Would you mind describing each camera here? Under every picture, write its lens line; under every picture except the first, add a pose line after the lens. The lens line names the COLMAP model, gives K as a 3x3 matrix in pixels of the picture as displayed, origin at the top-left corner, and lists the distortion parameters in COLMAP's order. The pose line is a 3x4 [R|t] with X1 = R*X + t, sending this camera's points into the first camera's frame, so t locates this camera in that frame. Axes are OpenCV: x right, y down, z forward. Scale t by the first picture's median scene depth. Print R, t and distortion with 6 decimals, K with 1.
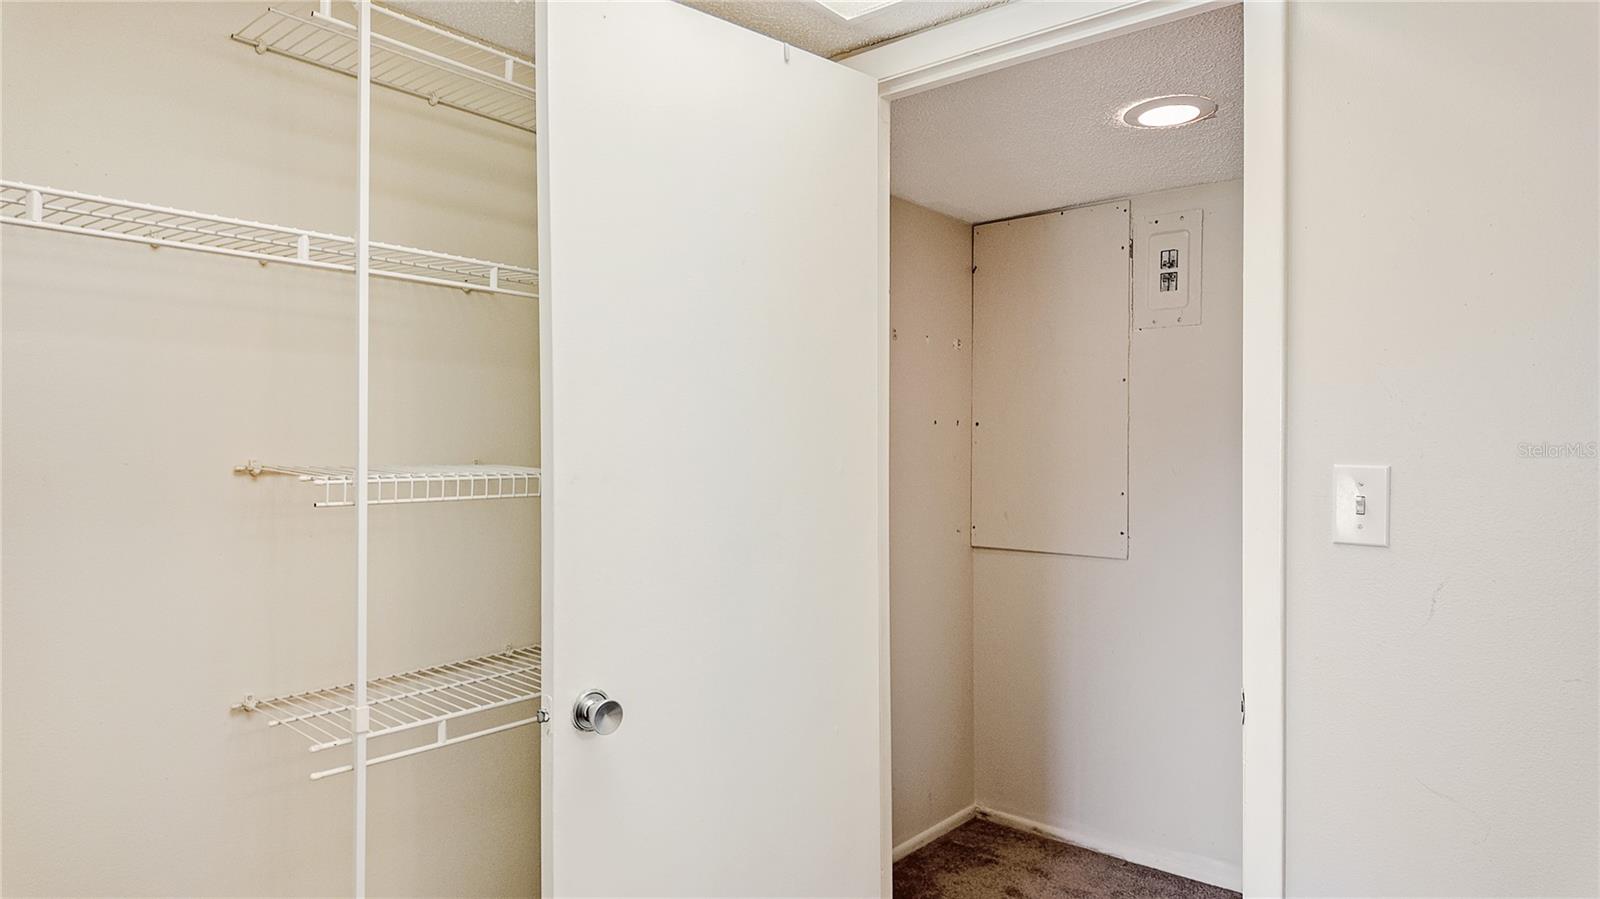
lens RADIAL K [[925.0, 0, 797.9], [0, 925.0, 448.9], [0, 0, 1]] dist [0.011723, -0.017177]
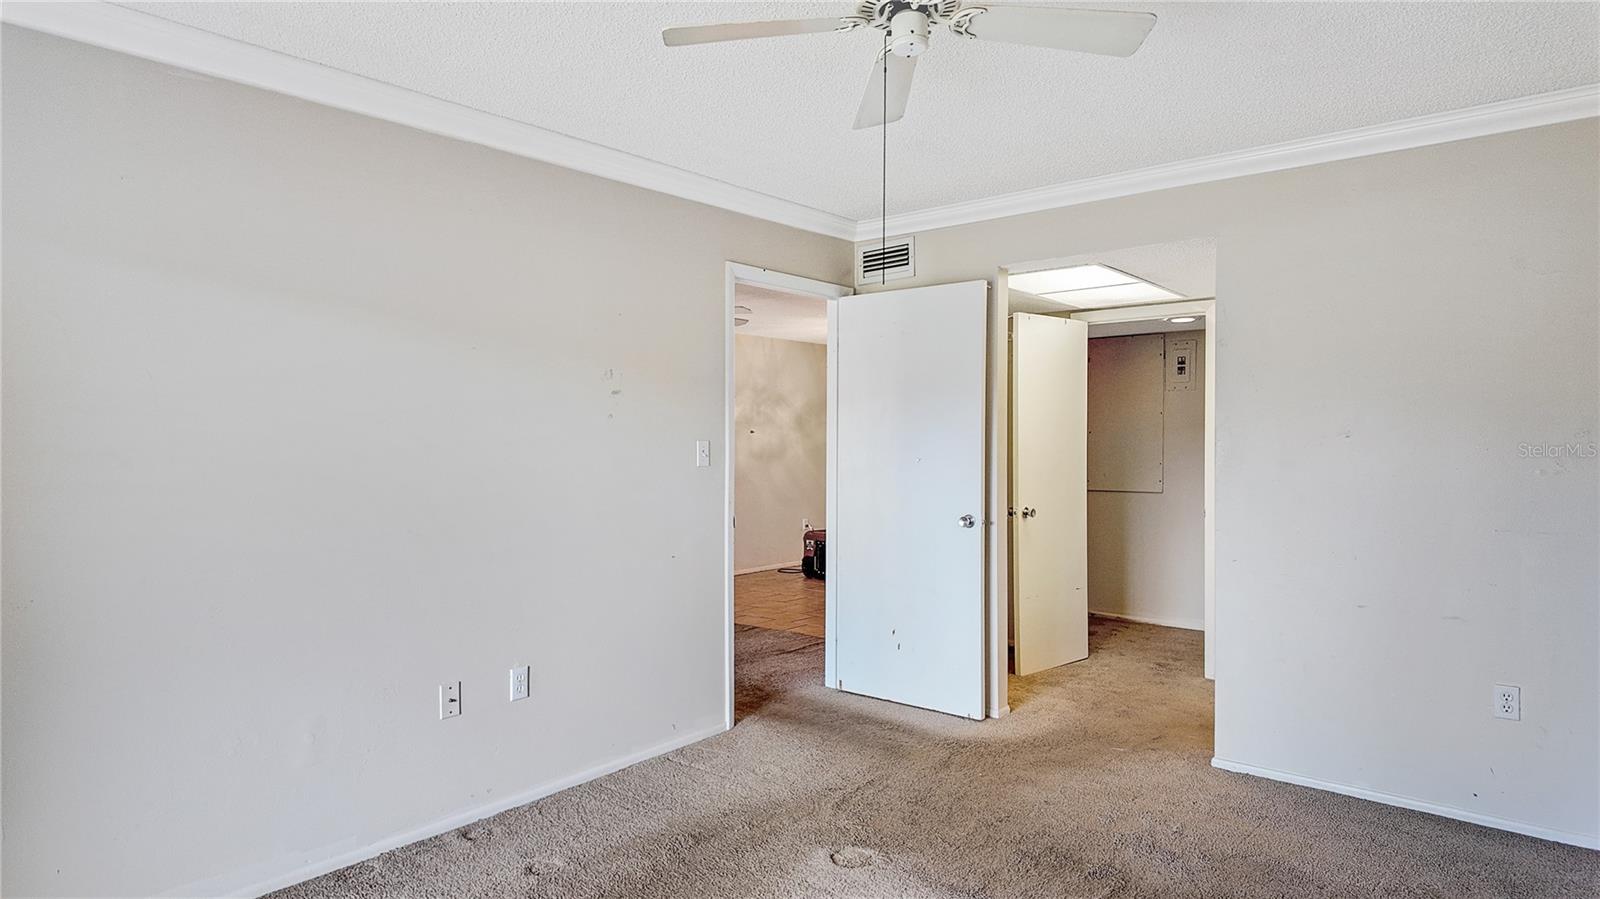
lens RADIAL K [[925.0, 0, 802.0], [0, 925.0, 447.7], [0, 0, 1]] dist [0.011723, -0.017177]
pose [[0.999986, 0.004432, 0.002722, -0.535890], [-0.004425, 0.999987, -0.002355, 0.017654], [-0.002733, 0.002343, 0.999994, -1.269583]]
